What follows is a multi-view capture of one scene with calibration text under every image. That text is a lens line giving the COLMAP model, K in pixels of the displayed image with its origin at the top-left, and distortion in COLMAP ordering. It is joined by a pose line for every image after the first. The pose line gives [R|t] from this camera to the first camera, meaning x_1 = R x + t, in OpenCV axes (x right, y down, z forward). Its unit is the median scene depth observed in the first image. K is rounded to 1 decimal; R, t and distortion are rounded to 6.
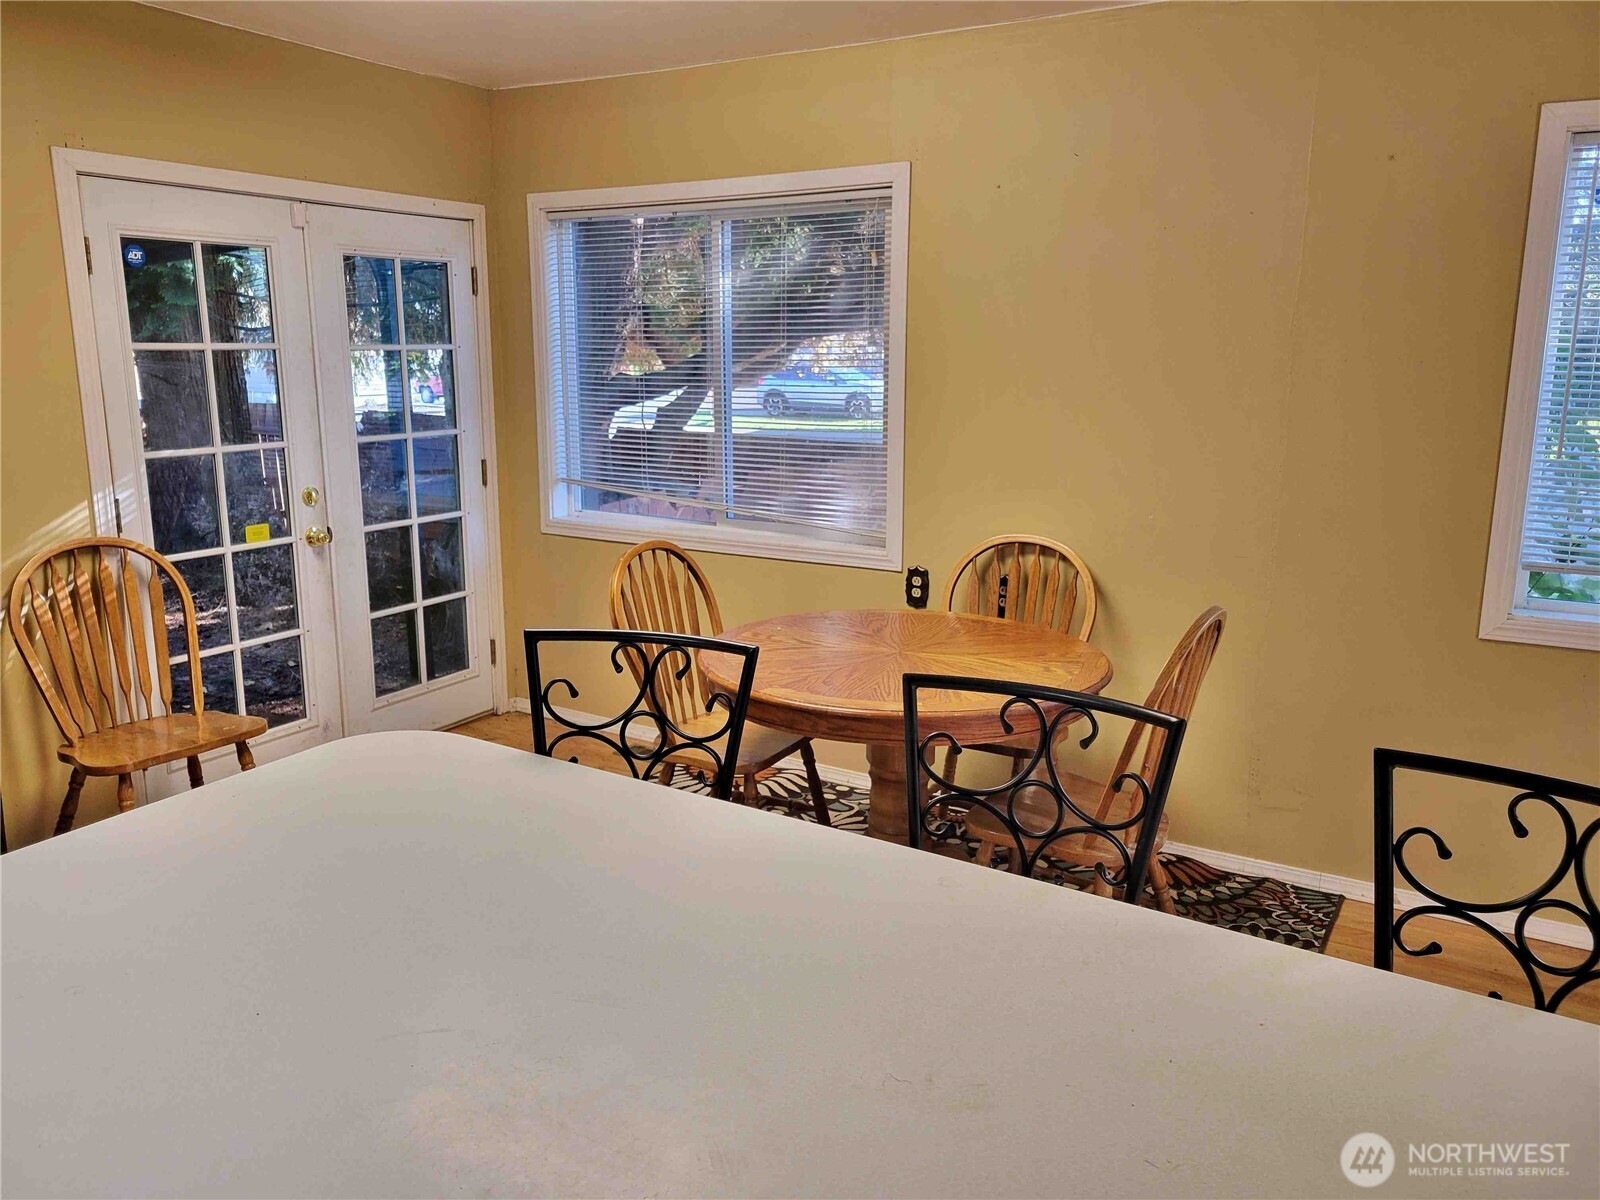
lens RADIAL K [[1204.6, 0, 791.0], [0, 1204.6, 591.5], [0, 0, 1]] dist [0.038046, -0.008563]
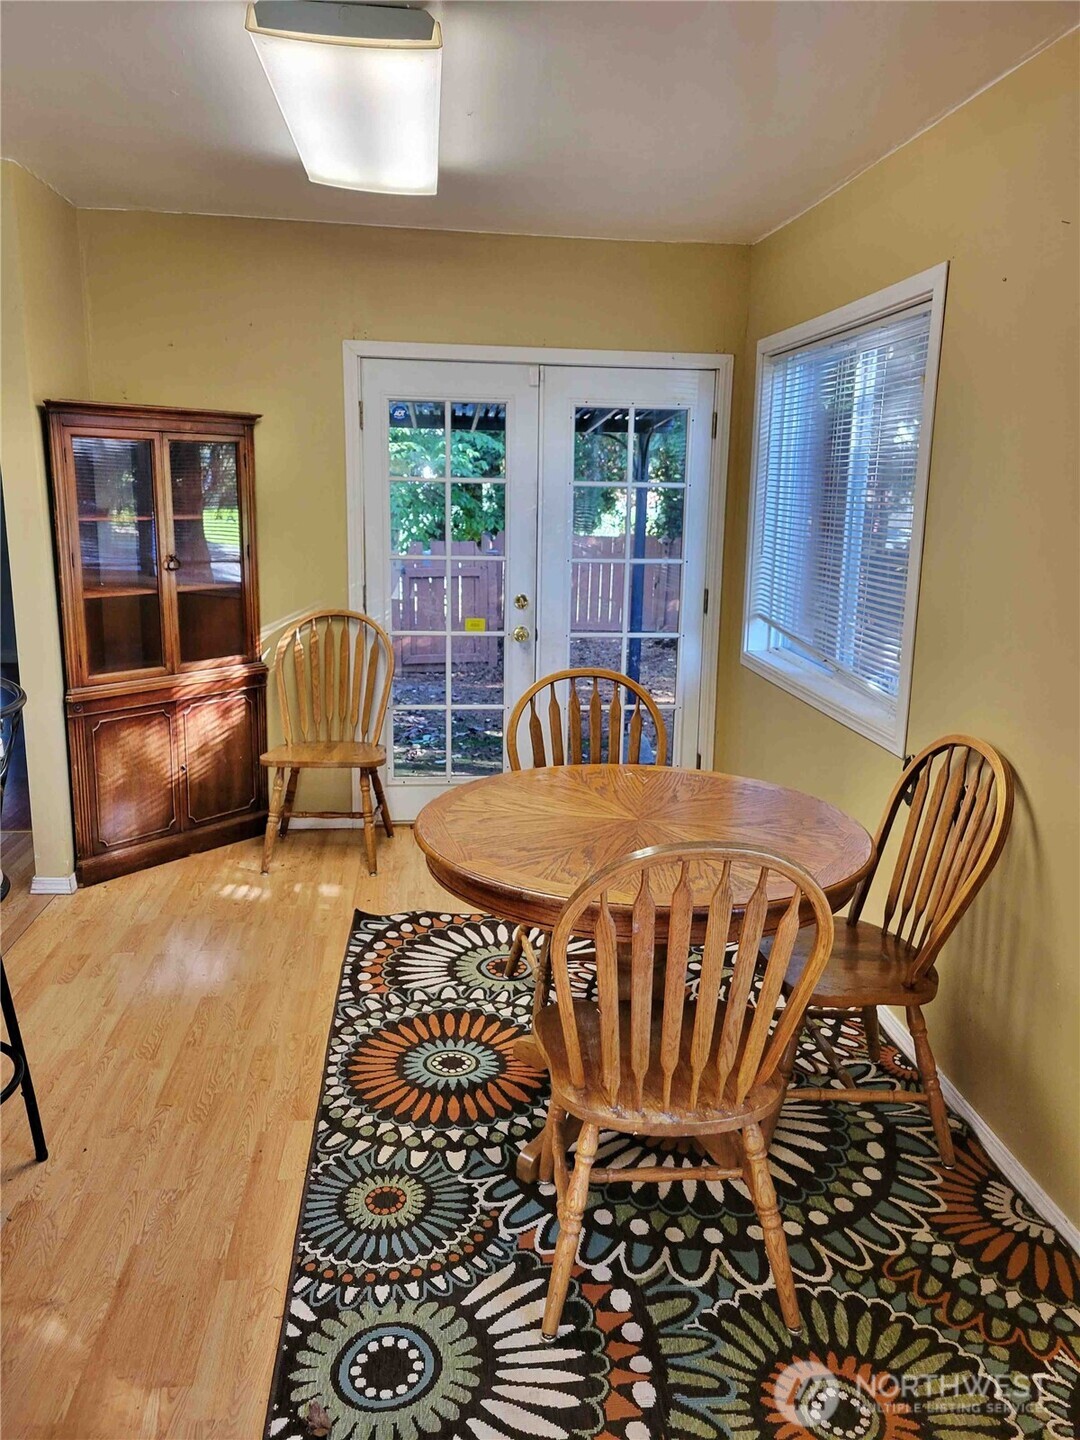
lens RADIAL K [[1084.1, 0, 540.0], [0, 1084.1, 720.0], [0, 0, 1]] dist [0.038046, -0.008563]
pose [[0.612377, 0.184591, -0.768713, 0.496903], [-0.181598, 0.979202, 0.090471, -0.063930], [0.769426, 0.084194, 0.633163, 0.315798]]
